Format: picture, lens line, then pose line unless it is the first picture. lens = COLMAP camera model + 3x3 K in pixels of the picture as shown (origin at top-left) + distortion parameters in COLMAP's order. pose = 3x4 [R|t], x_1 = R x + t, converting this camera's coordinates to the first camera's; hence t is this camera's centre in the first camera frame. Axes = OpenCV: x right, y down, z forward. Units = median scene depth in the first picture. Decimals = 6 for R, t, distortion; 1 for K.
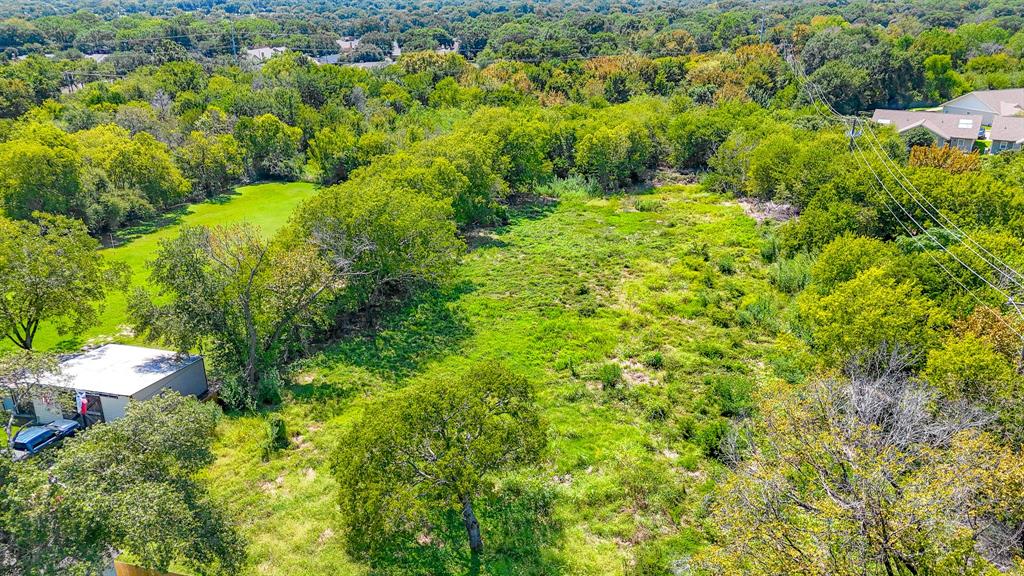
lens RADIAL K [[744.3, 0, 512.0], [0, 744.3, 288.0], [0, 0, 1]] dist [0.049908, -0.003100]
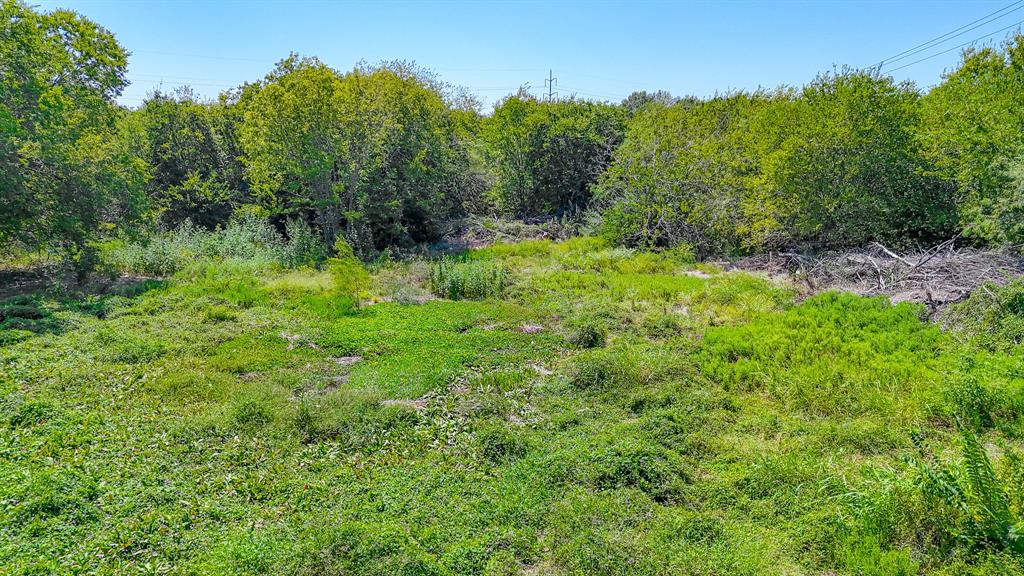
lens RADIAL K [[744.3, 0, 512.0], [0, 744.3, 288.0], [0, 0, 1]] dist [0.049908, -0.003100]
pose [[0.951363, -0.028659, 0.306737, 0.097025], [0.082800, 0.982814, -0.164985, -0.052517], [-0.296738, 0.182359, 0.937386, 0.657146]]
